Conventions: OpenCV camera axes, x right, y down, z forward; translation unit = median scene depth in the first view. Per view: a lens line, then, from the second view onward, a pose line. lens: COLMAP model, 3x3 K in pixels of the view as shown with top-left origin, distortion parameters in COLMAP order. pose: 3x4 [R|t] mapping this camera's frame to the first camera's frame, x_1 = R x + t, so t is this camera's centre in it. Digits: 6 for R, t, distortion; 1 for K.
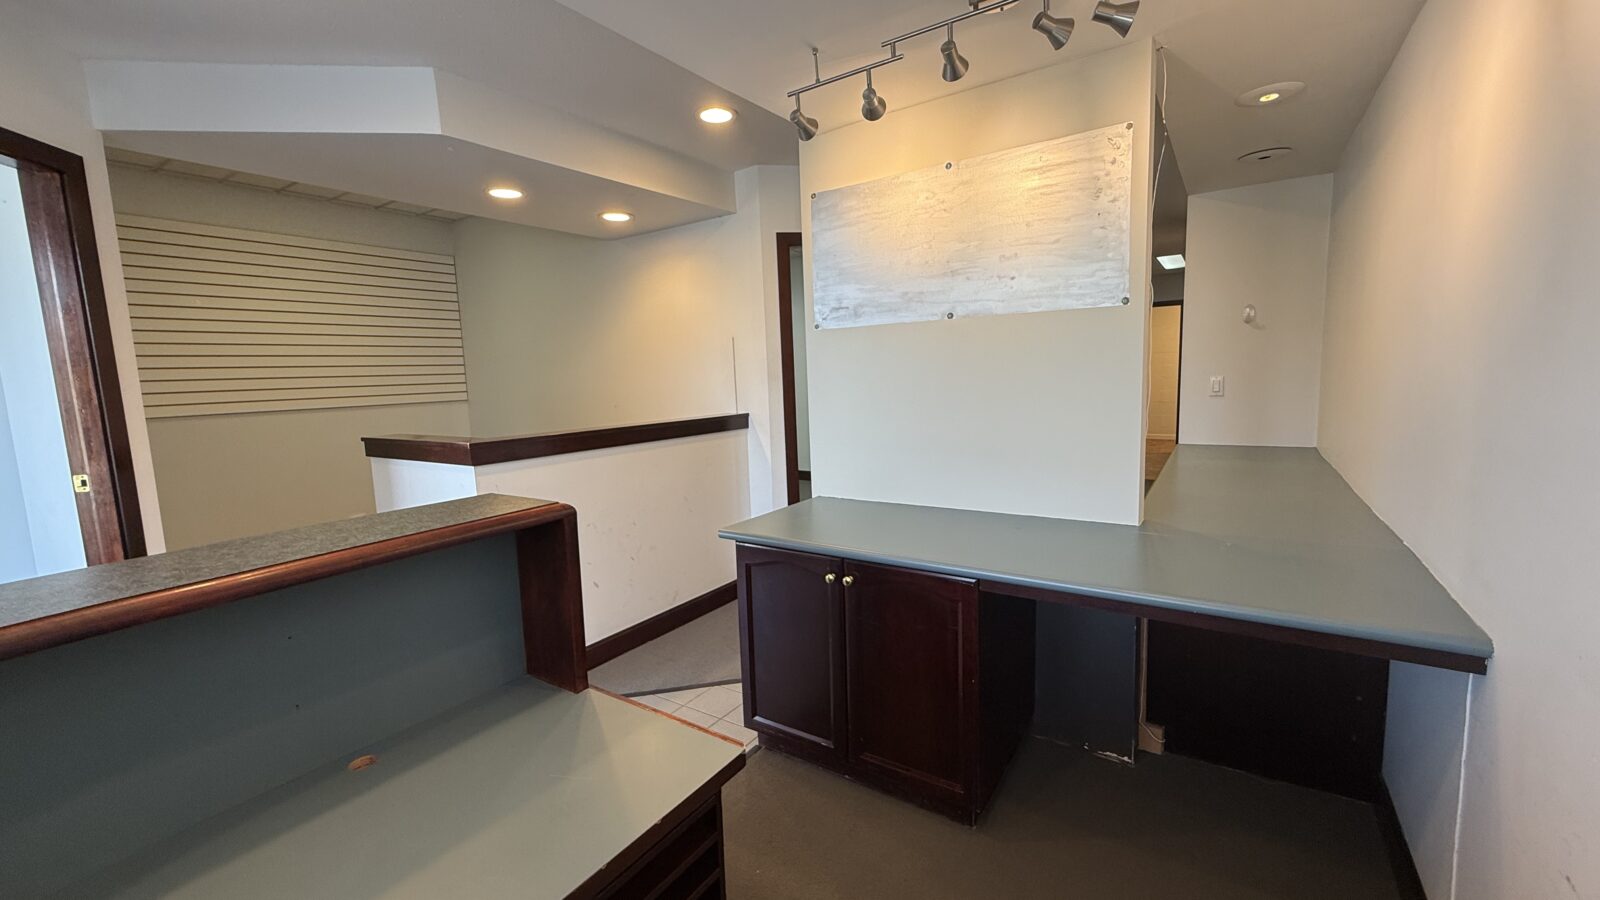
lens RADIAL K [[636.4, 0, 798.5], [0, 636.4, 447.8], [0, 0, 1]] dist [0.001304, -0.000694]
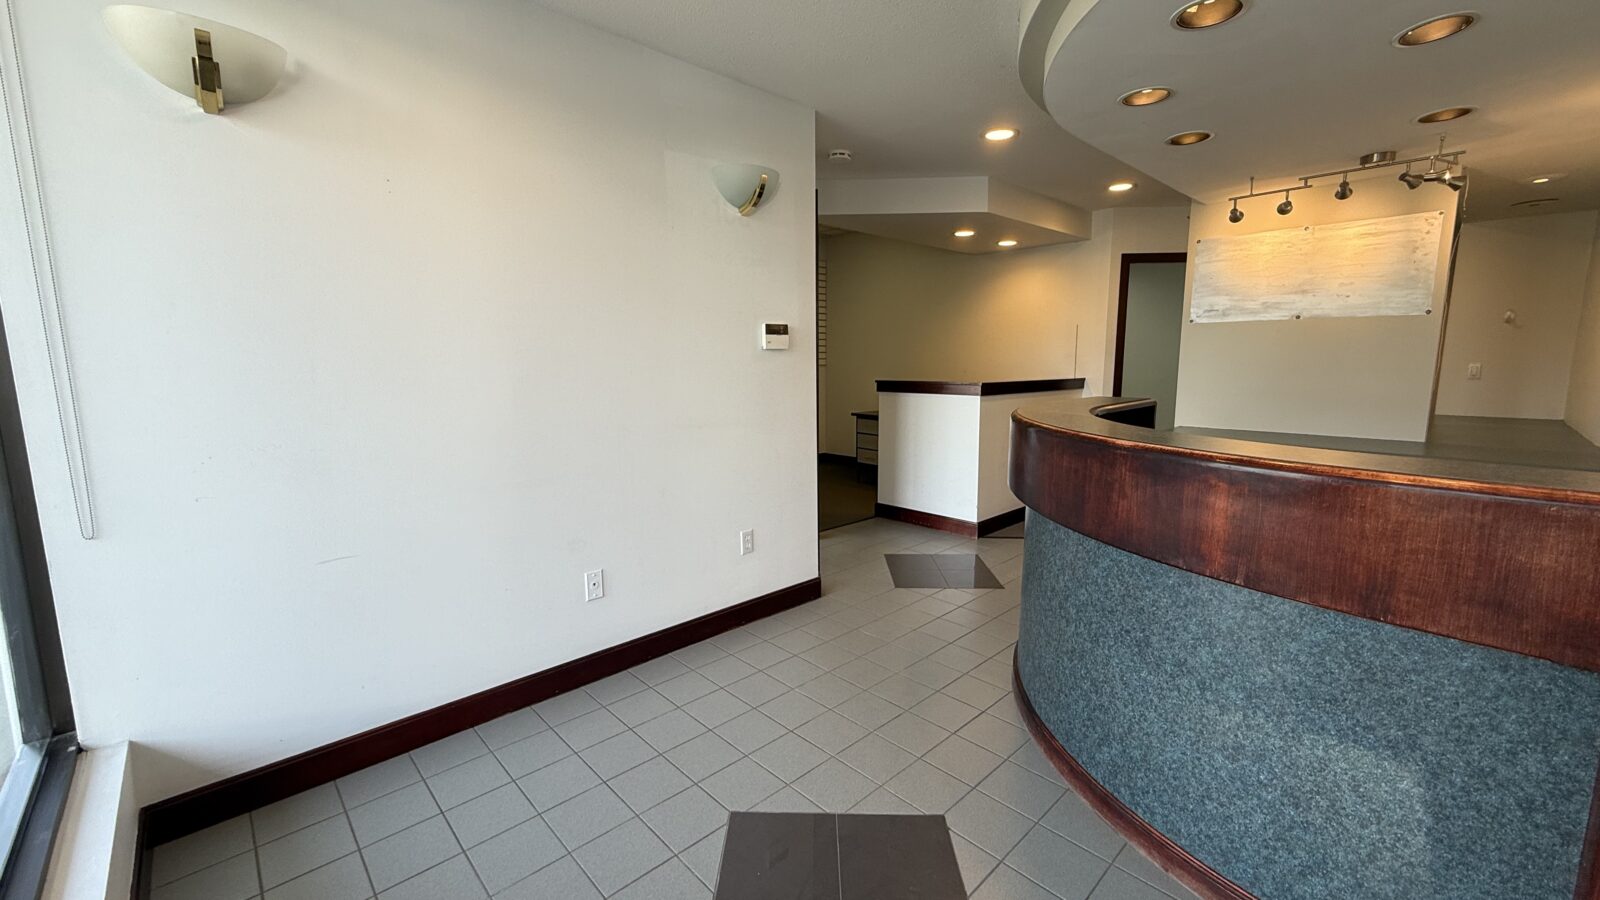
lens RADIAL K [[636.4, 0, 801.3], [0, 636.4, 447.1], [0, 0, 1]] dist [0.001304, -0.000694]
pose [[0.976763, 0.061816, -0.205213, -0.650698], [-0.056581, 0.997908, 0.031287, 0.150539], [0.206717, -0.018949, 0.978217, -0.887913]]
